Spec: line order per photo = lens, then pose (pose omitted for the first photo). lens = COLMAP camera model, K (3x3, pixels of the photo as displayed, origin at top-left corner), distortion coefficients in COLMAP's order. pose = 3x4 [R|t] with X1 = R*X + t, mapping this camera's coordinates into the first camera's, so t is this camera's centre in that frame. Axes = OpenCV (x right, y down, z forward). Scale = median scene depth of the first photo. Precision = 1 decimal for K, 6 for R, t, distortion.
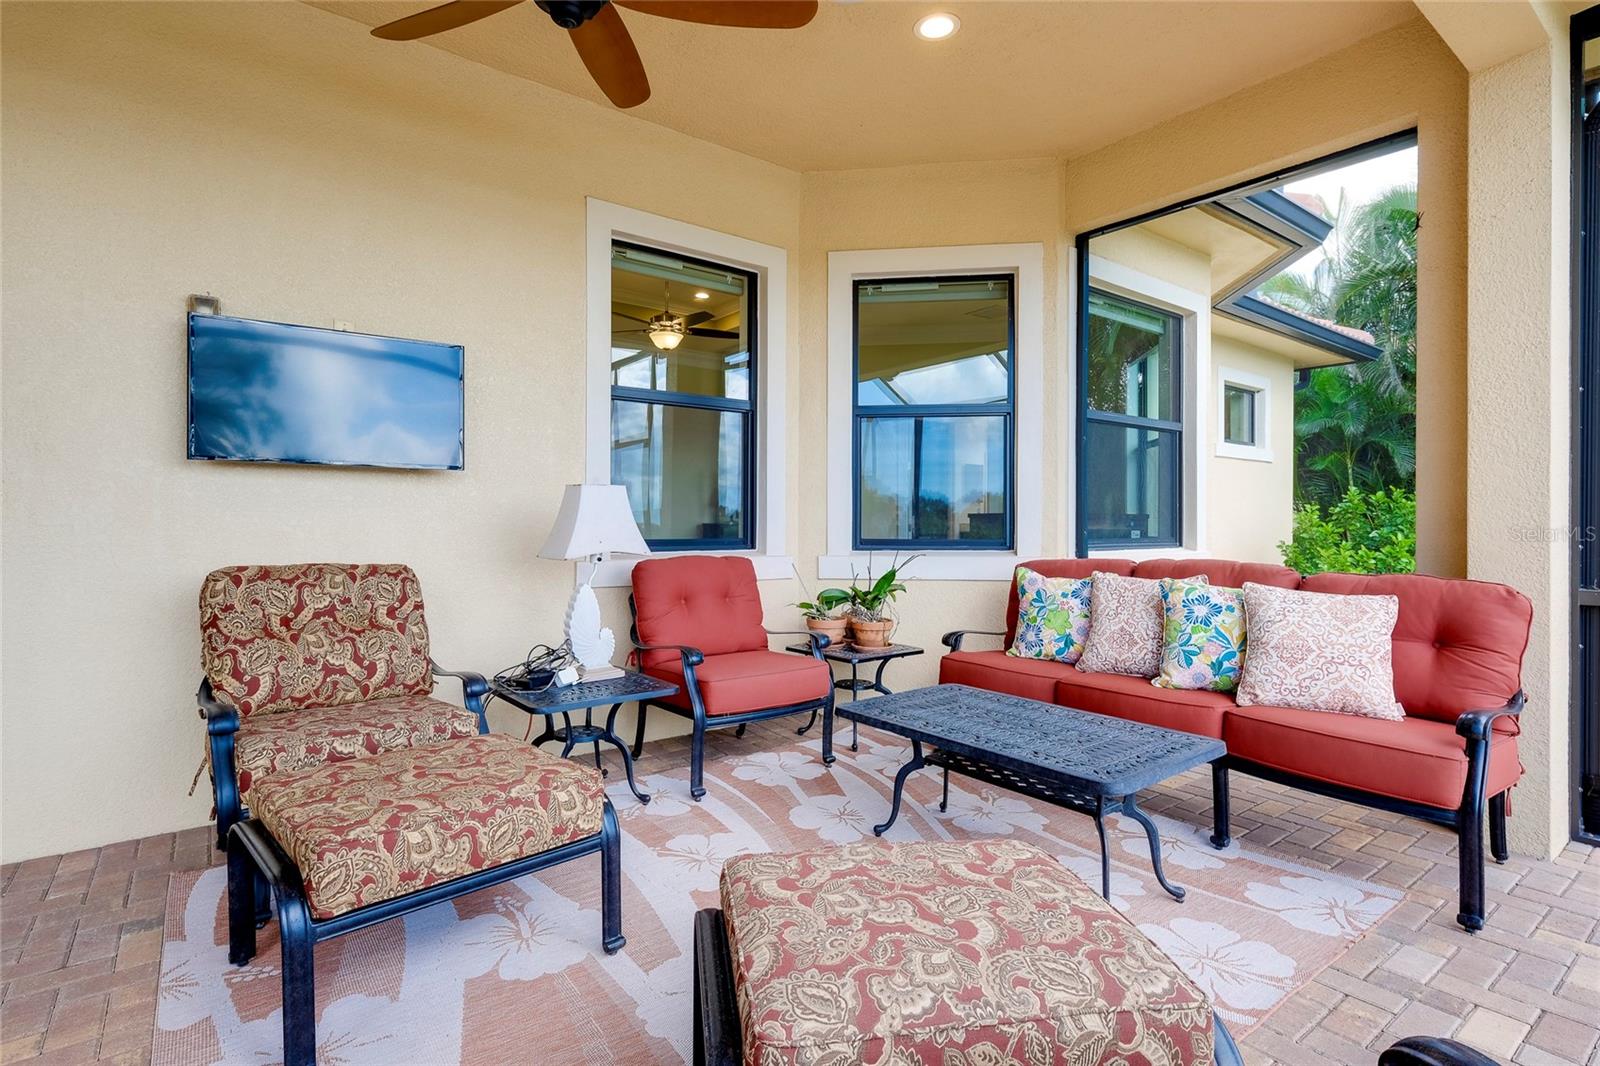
lens RADIAL K [[789.9, 0, 809.4], [0, 789.9, 527.4], [0, 0, 1]] dist [0.002088, 0.000881]
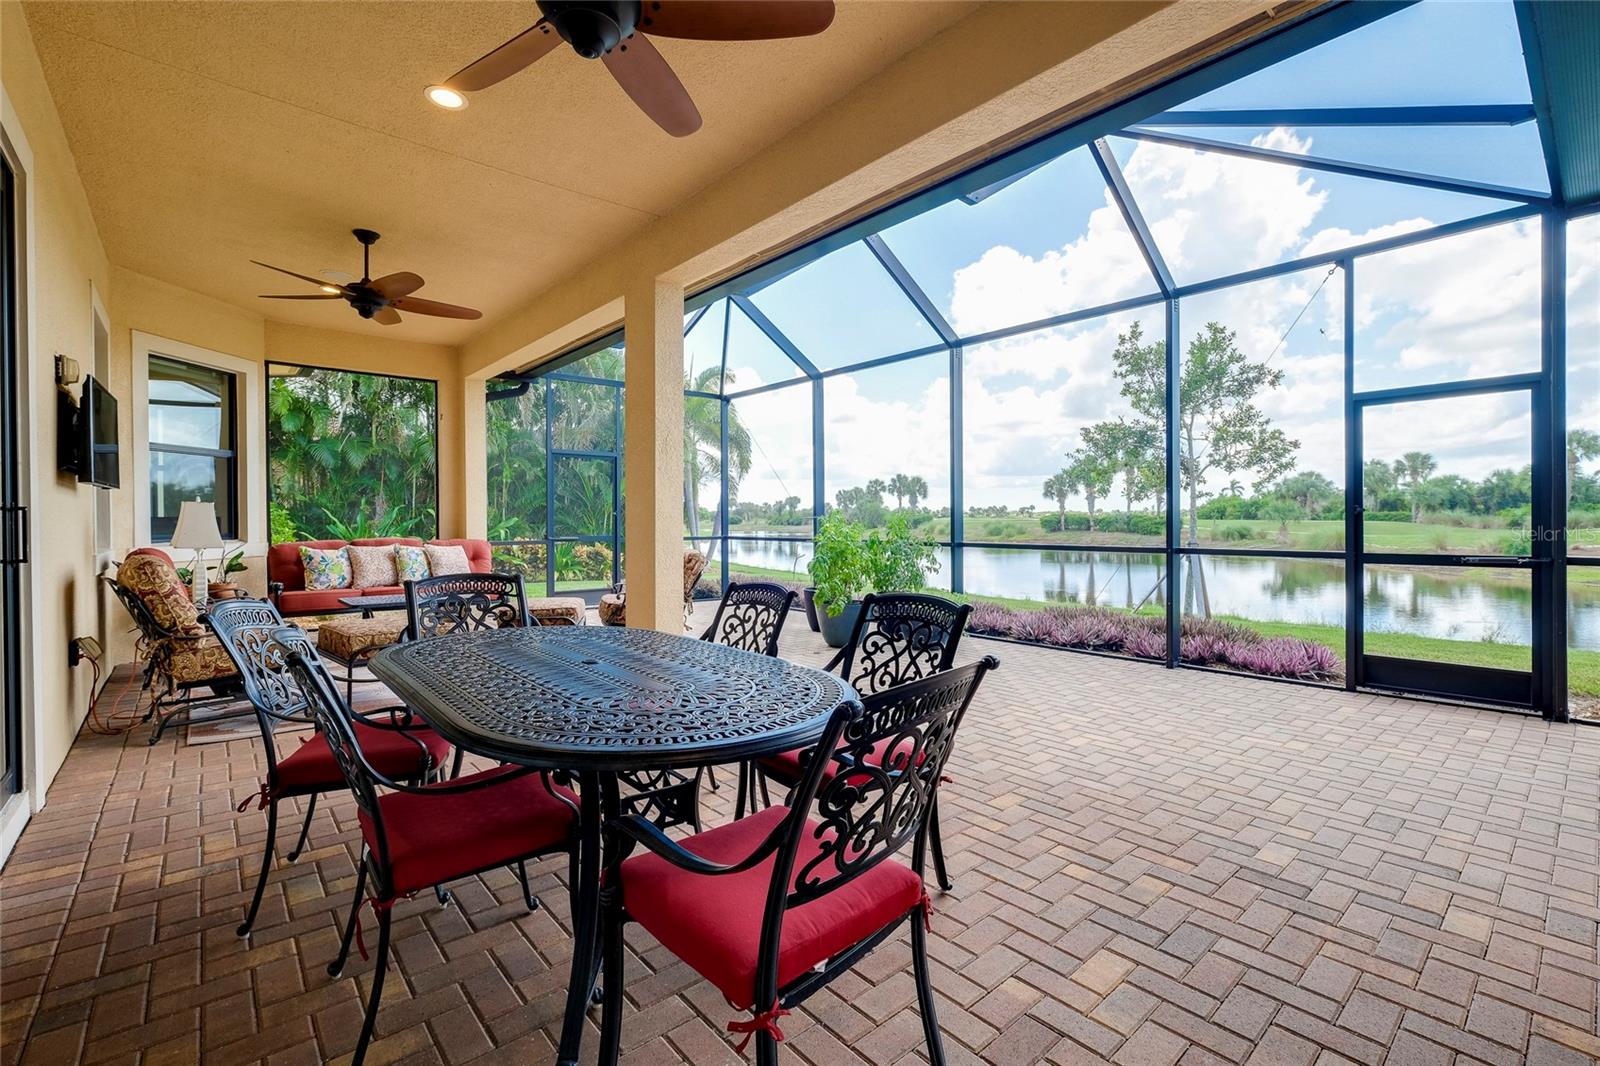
lens RADIAL K [[715.7, 0, 795.4], [0, 715.7, 522.6], [0, 0, 1]] dist [-0.003725, -0.000114]
pose [[-0.055365, -0.007923, 0.998435, -1.746039], [0.009586, 0.999918, 0.008467, -0.011770], [-0.998420, 0.010040, -0.055285, -0.123138]]
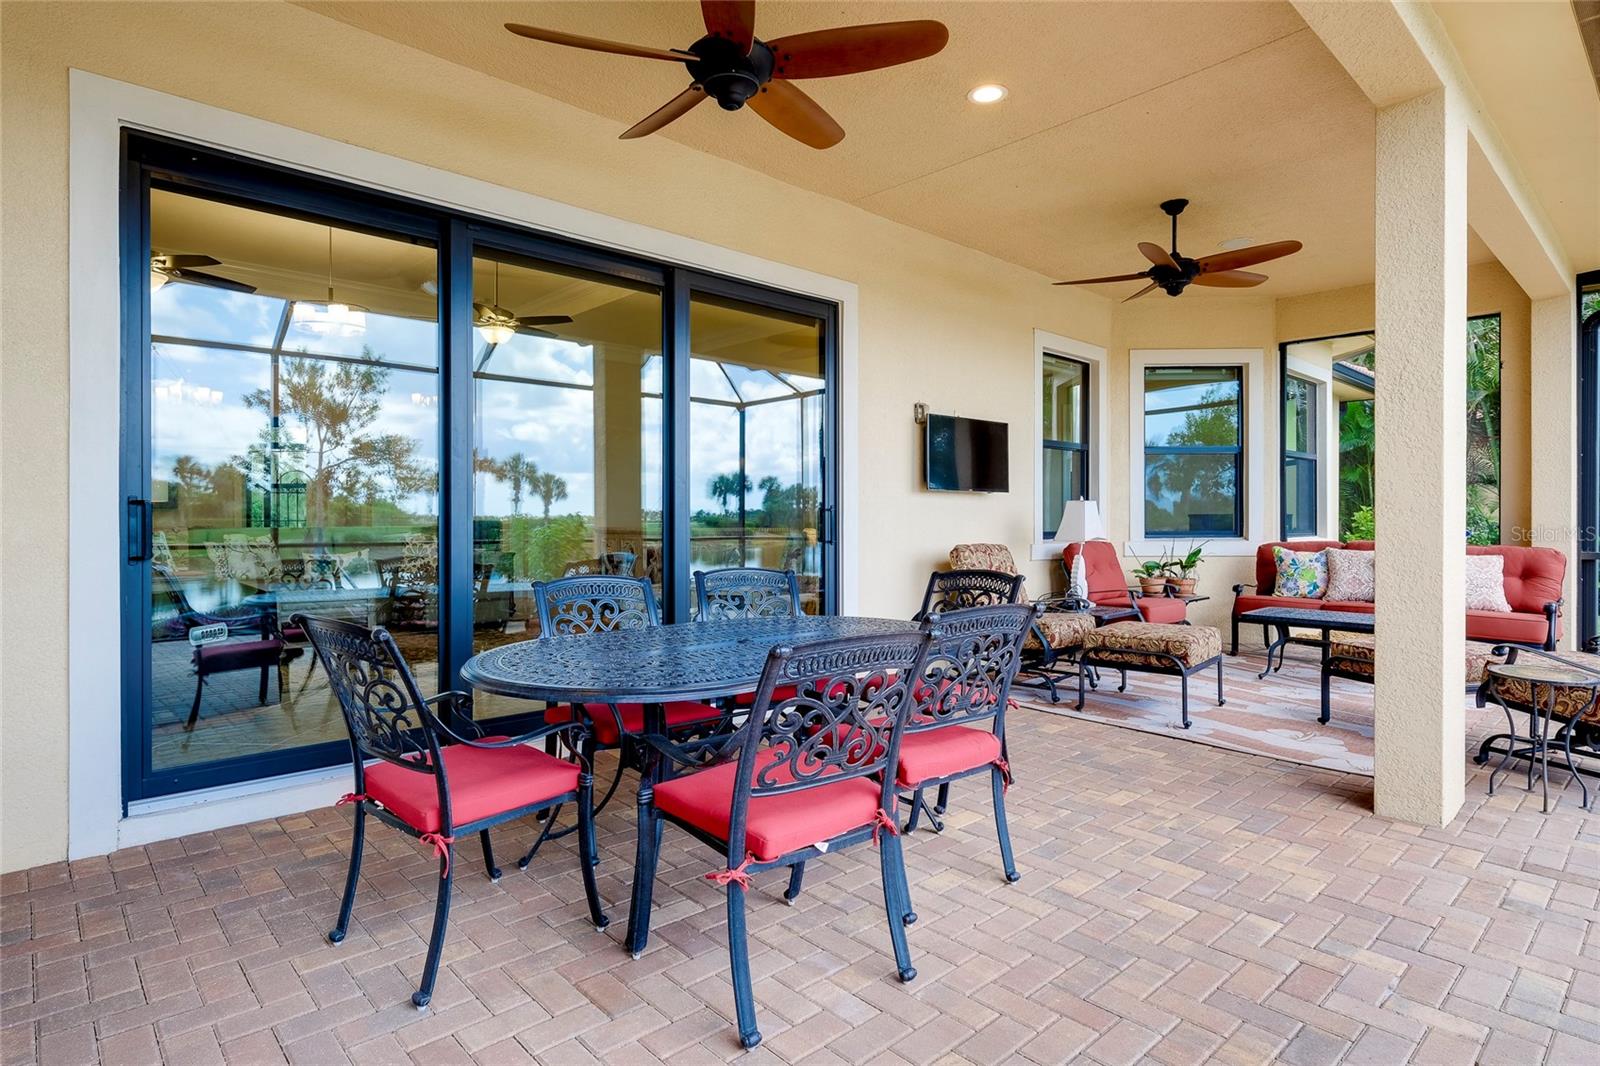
lens RADIAL K [[859.5, 0, 801.2], [0, 859.5, 525.9], [0, 0, 1]] dist [-0.002329, -0.000575]
pose [[0.995320, -0.006452, 0.096414, -1.074015], [0.006157, 0.999975, 0.003355, -0.007450], [-0.096433, -0.002746, 0.995336, -0.874540]]
